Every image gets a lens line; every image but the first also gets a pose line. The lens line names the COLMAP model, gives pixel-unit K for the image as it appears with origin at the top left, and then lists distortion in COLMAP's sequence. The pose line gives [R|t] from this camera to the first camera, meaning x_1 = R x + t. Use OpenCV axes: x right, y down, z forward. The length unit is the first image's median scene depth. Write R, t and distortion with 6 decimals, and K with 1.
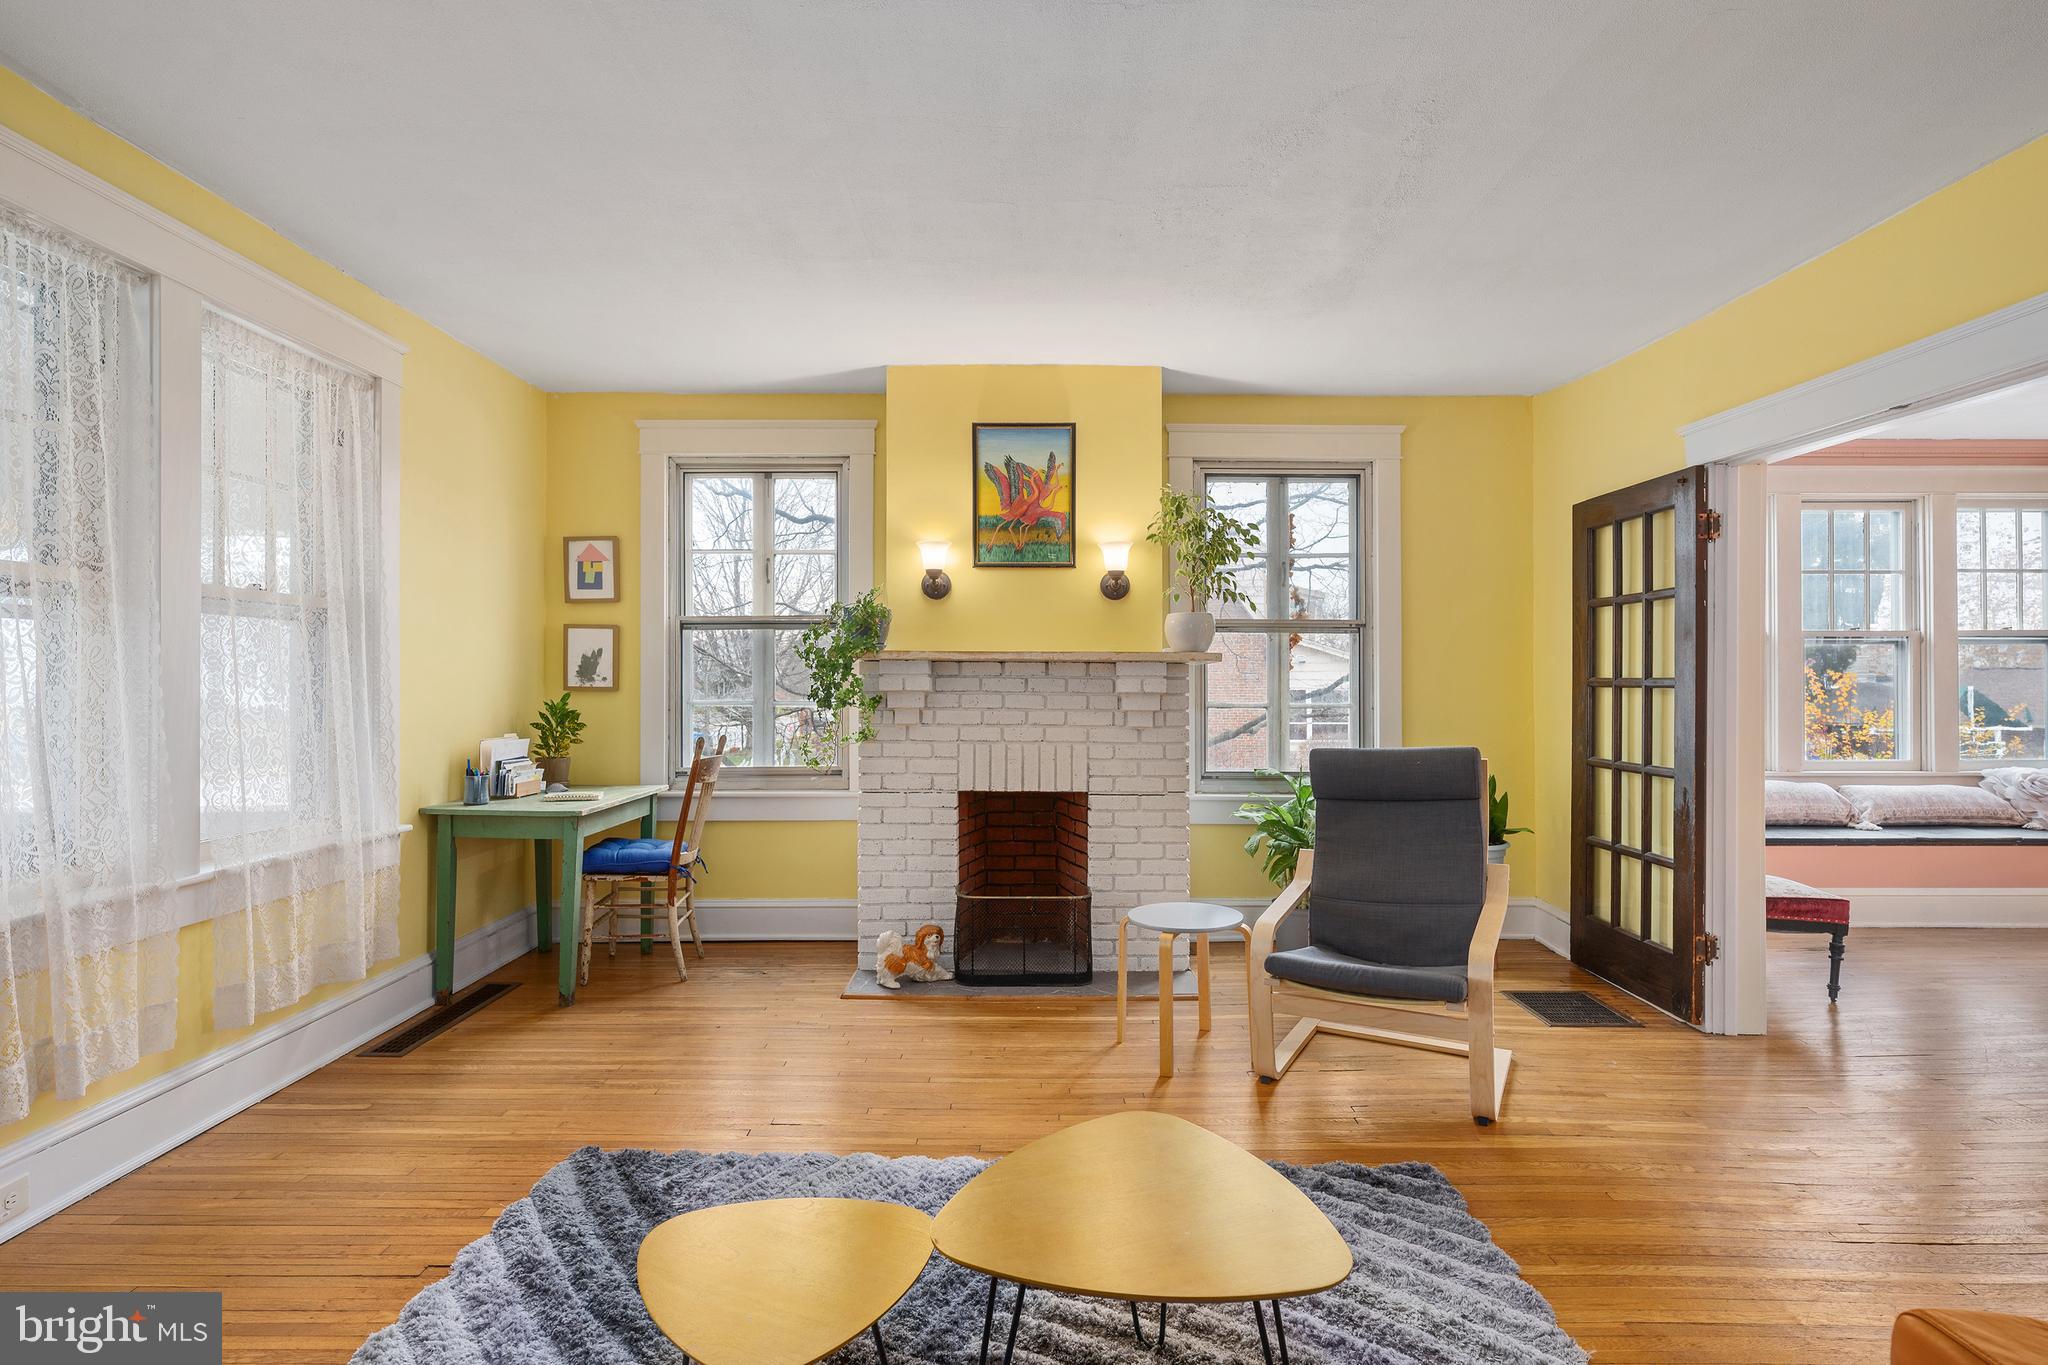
lens RADIAL K [[1018.8, 0, 1026.4], [0, 1018.8, 663.5], [0, 0, 1]] dist [0.000116, 0.000366]
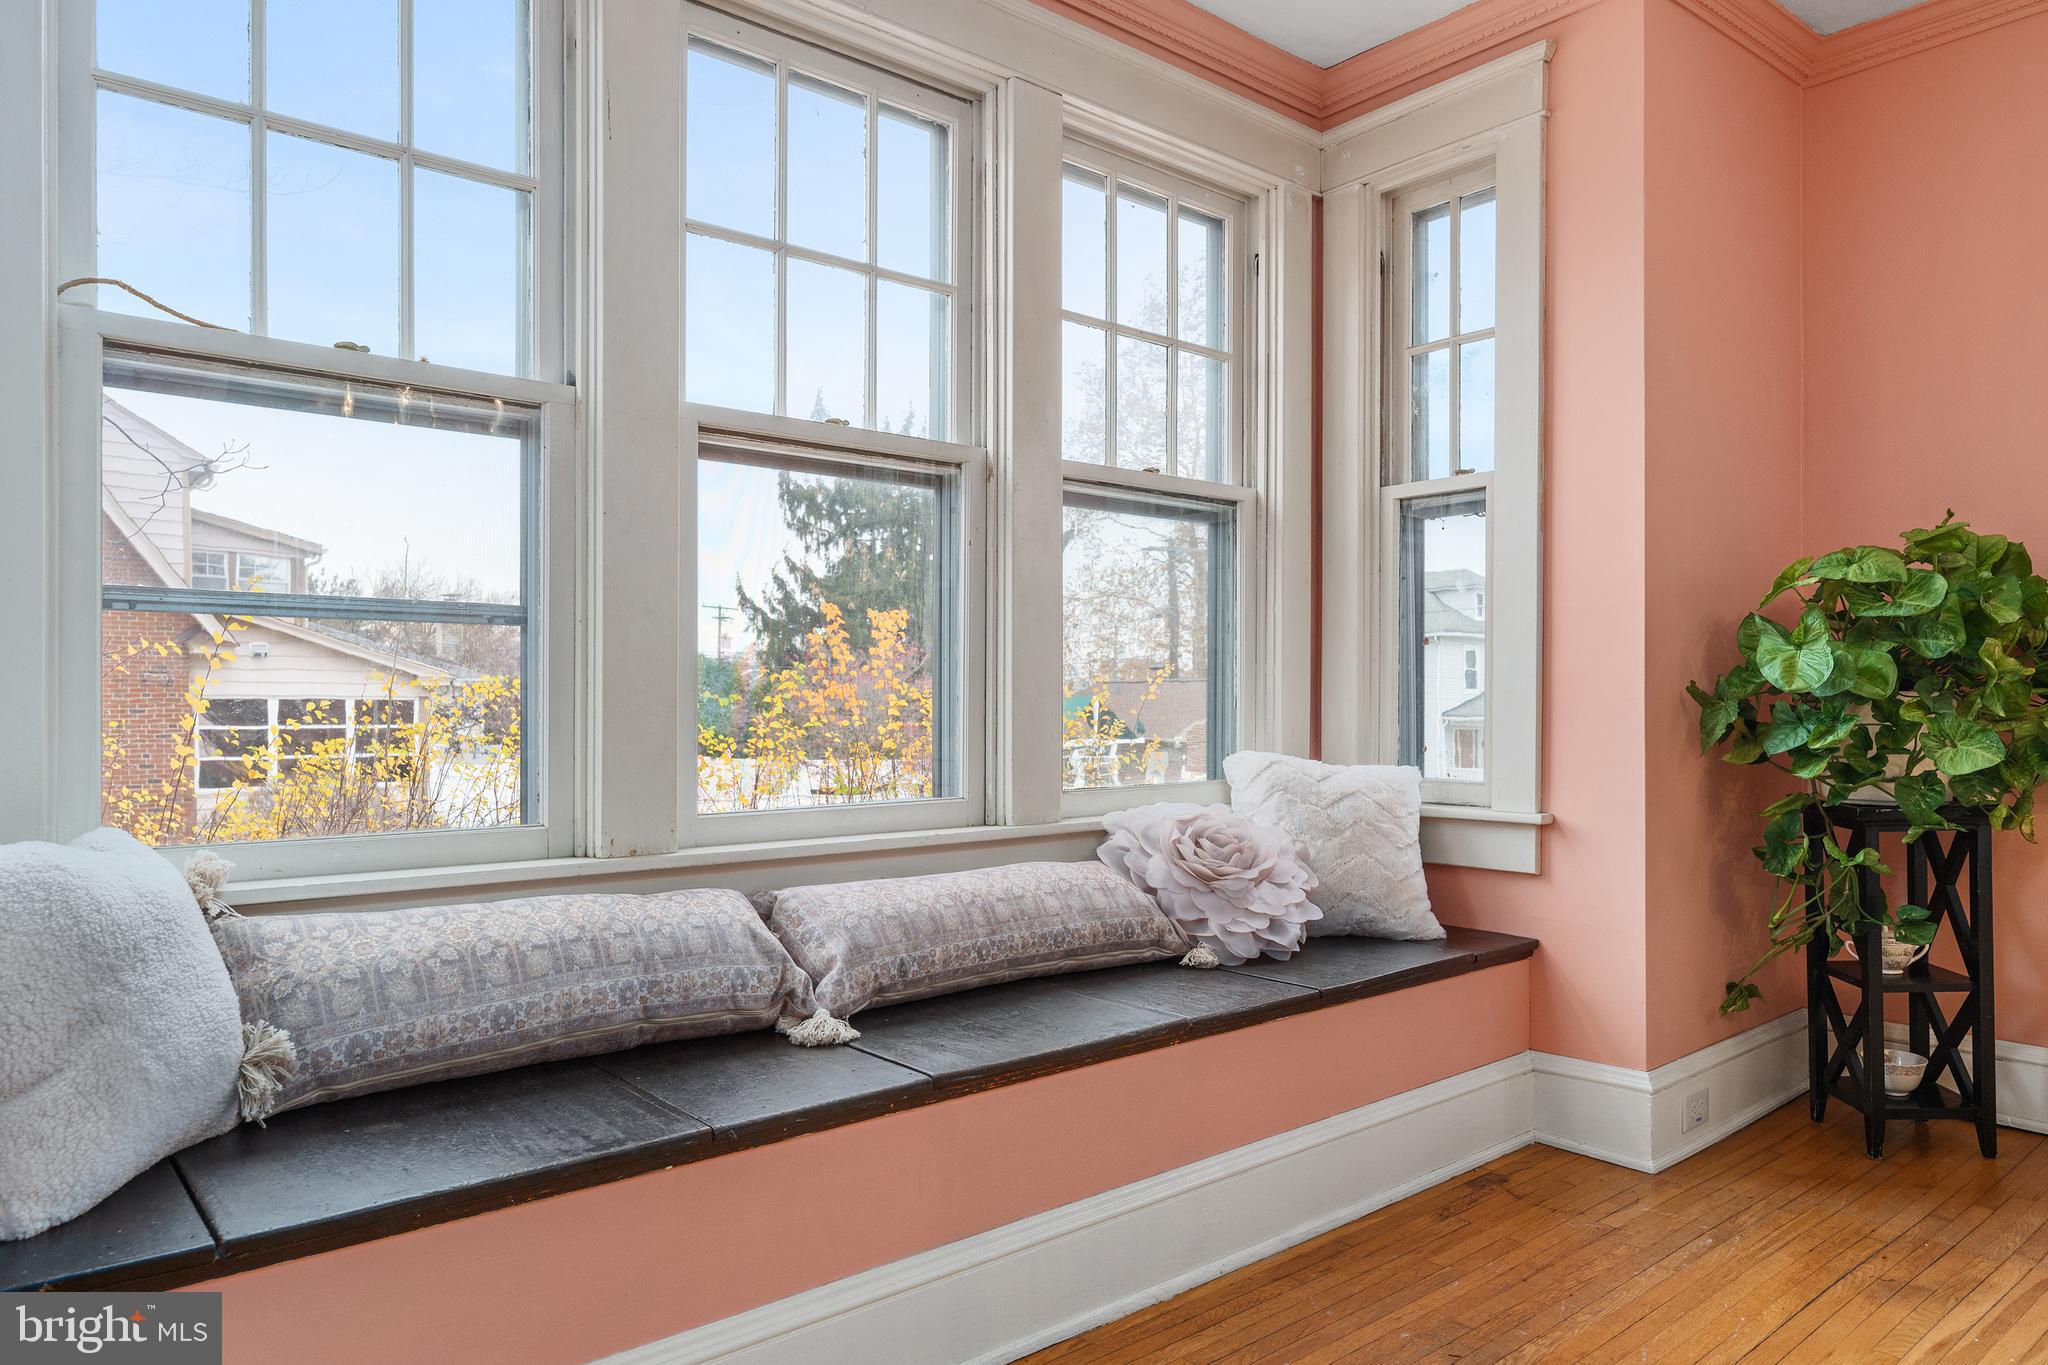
lens RADIAL K [[1296.5, 0, 1025.4], [0, 1296.5, 716.2], [0, 0, 1]] dist [-0.001132, -0.000813]
pose [[0.767885, -0.008660, 0.640530, 0.782472], [-0.008686, 0.999676, 0.023928, 0.072325], [-0.640529, -0.023938, 0.767560, 0.837408]]
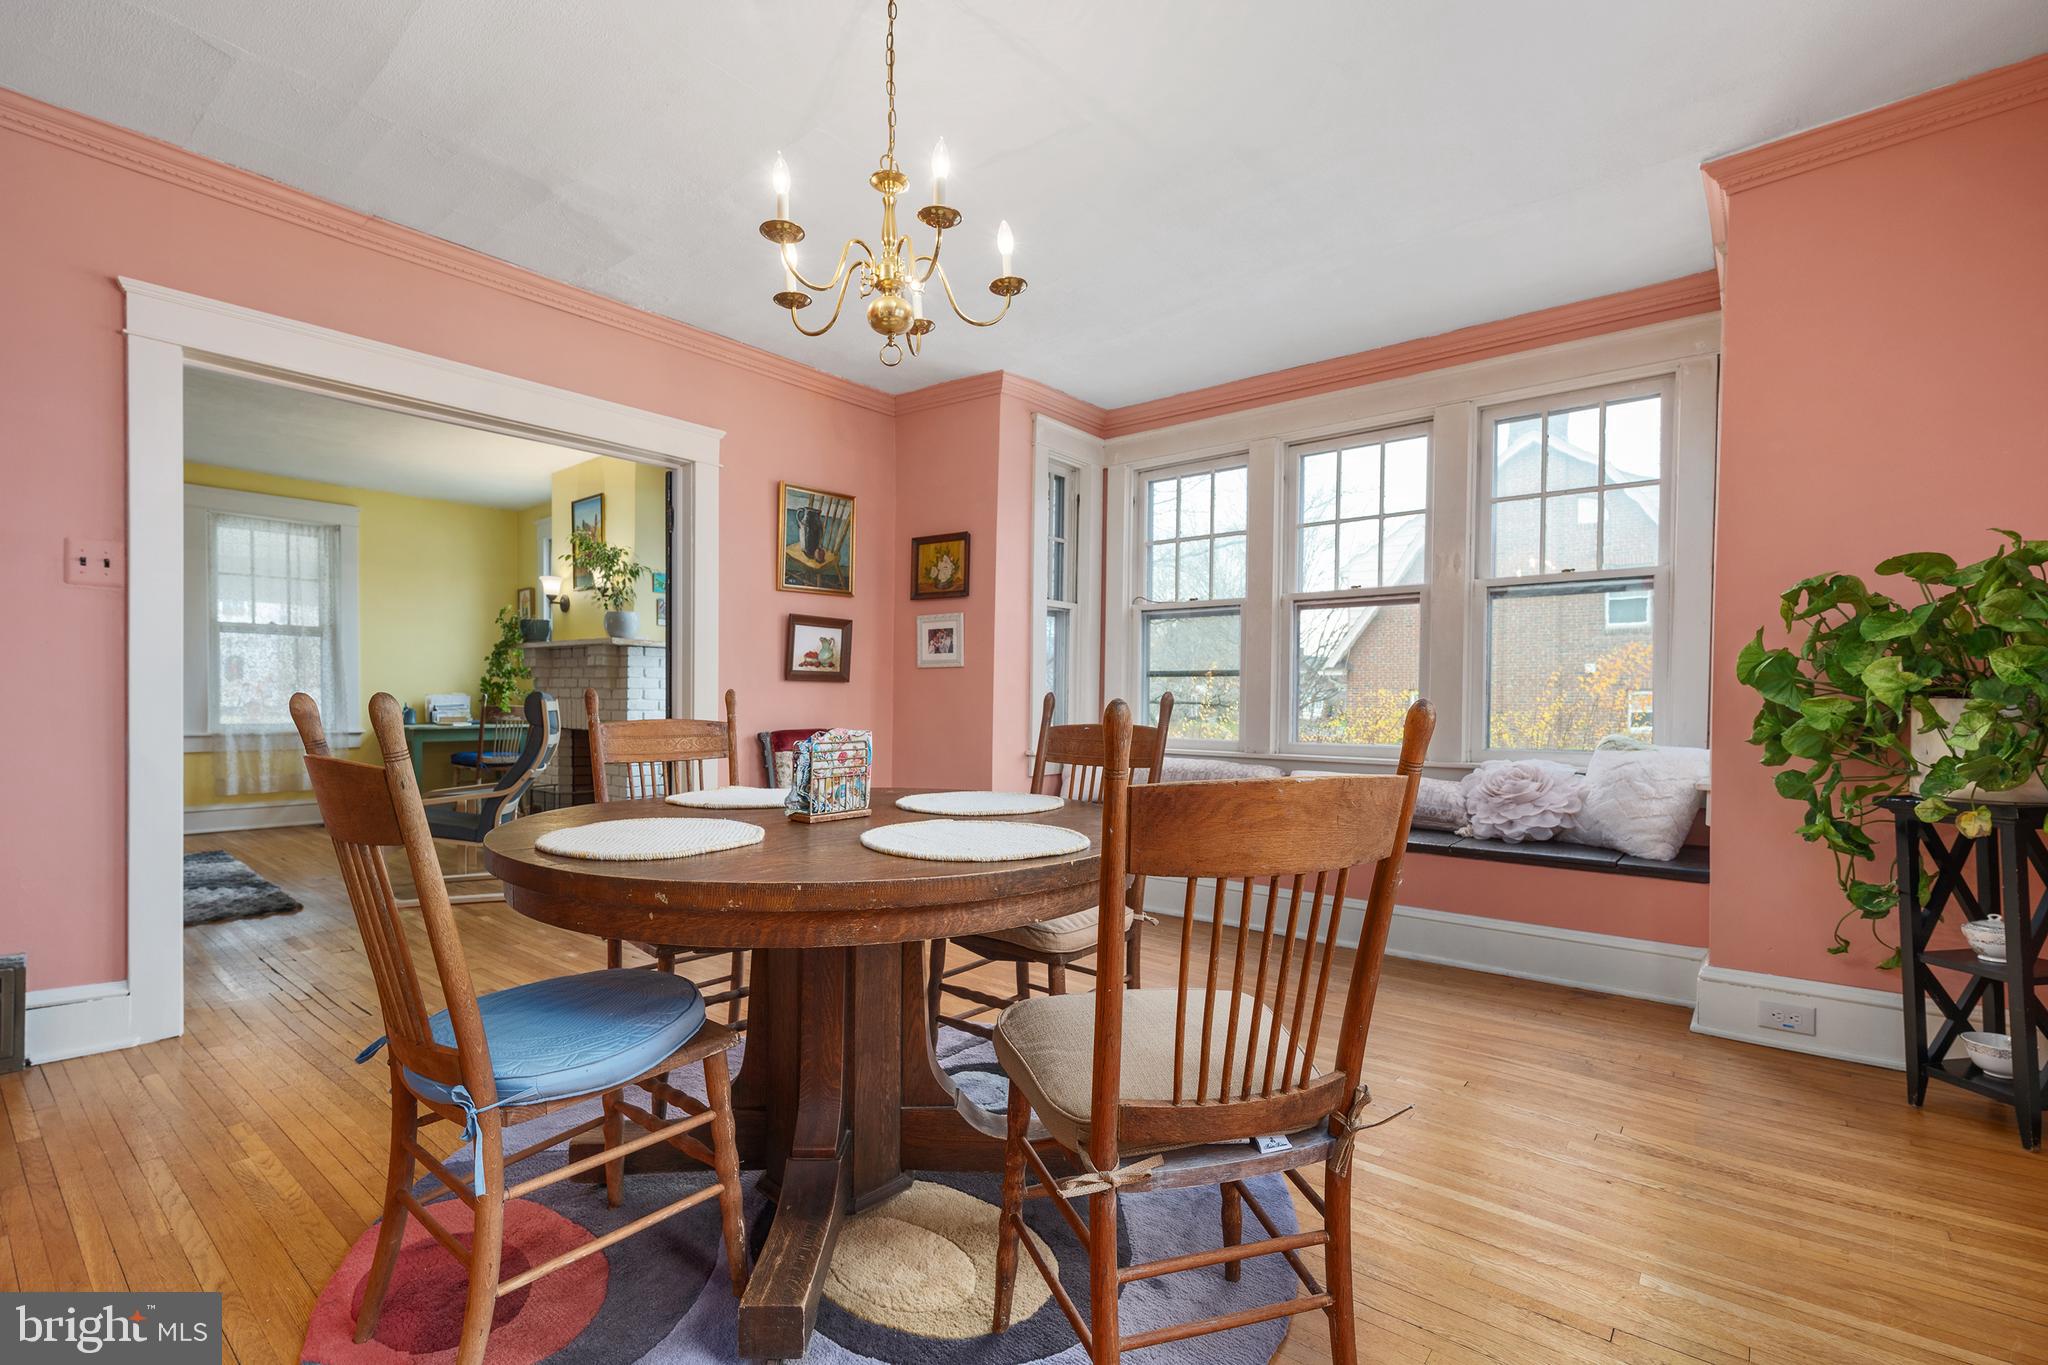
lens RADIAL K [[915.2, 0, 1032.0], [0, 915.2, 689.7], [0, 0, 1]] dist [0.002615, -0.000323]
pose [[0.774578, -0.002317, -0.632474, 1.455711], [0.004926, 0.999985, 0.002370, 0.062825], [0.632459, -0.004951, 0.774578, 0.337650]]
